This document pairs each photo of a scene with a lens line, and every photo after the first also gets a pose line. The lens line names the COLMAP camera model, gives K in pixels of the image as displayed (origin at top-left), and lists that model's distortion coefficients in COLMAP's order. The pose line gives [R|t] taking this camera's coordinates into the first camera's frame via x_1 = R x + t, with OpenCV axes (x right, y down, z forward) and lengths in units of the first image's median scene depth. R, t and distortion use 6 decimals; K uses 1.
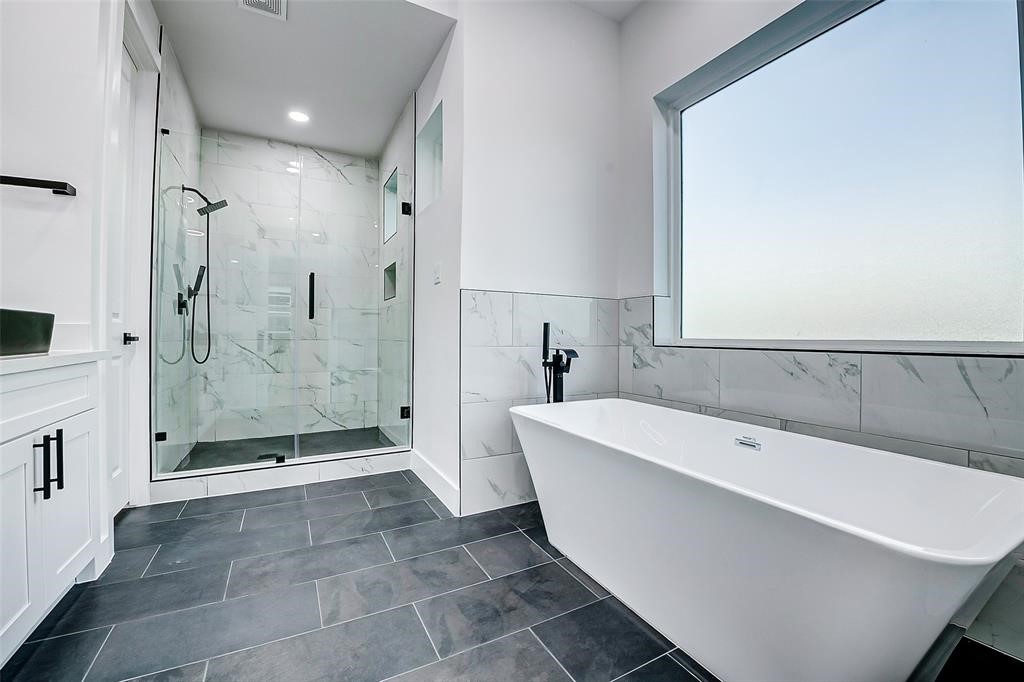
lens RADIAL K [[419.5, 0, 519.3], [0, 419.5, 336.8], [0, 0, 1]] dist [-0.027961, -0.001008]
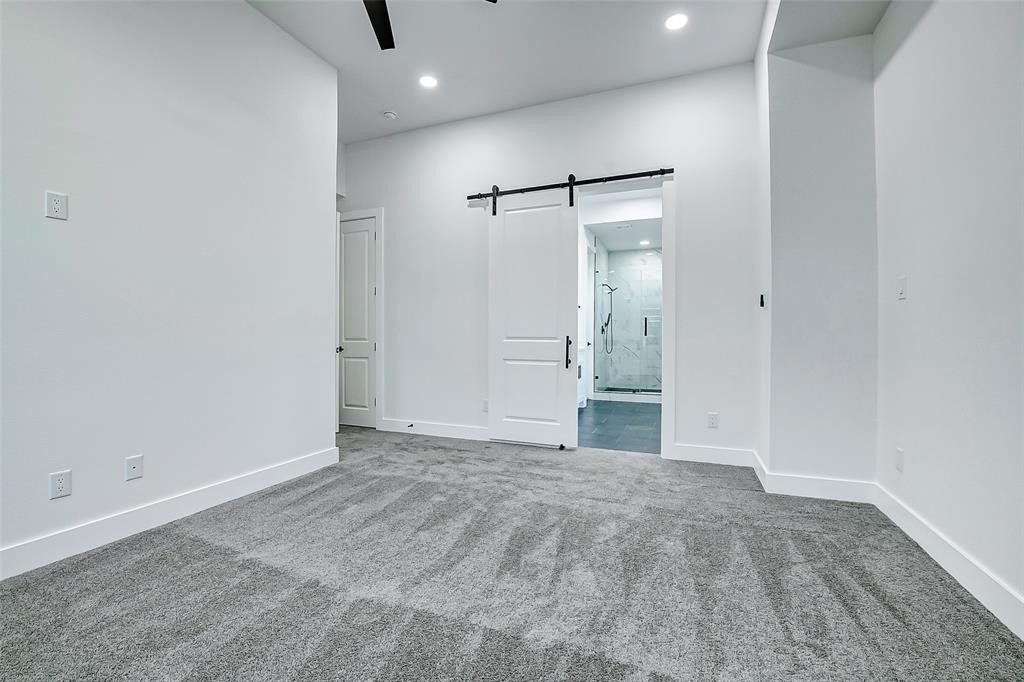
lens RADIAL K [[419.5, 0, 522.3], [0, 419.5, 339.9], [0, 0, 1]] dist [-0.027961, -0.001008]
pose [[0.639379, 0.006957, -0.768861, 1.056503], [0.002424, 0.999936, 0.011064, -0.057021], [0.768888, -0.008938, 0.639321, -1.288912]]
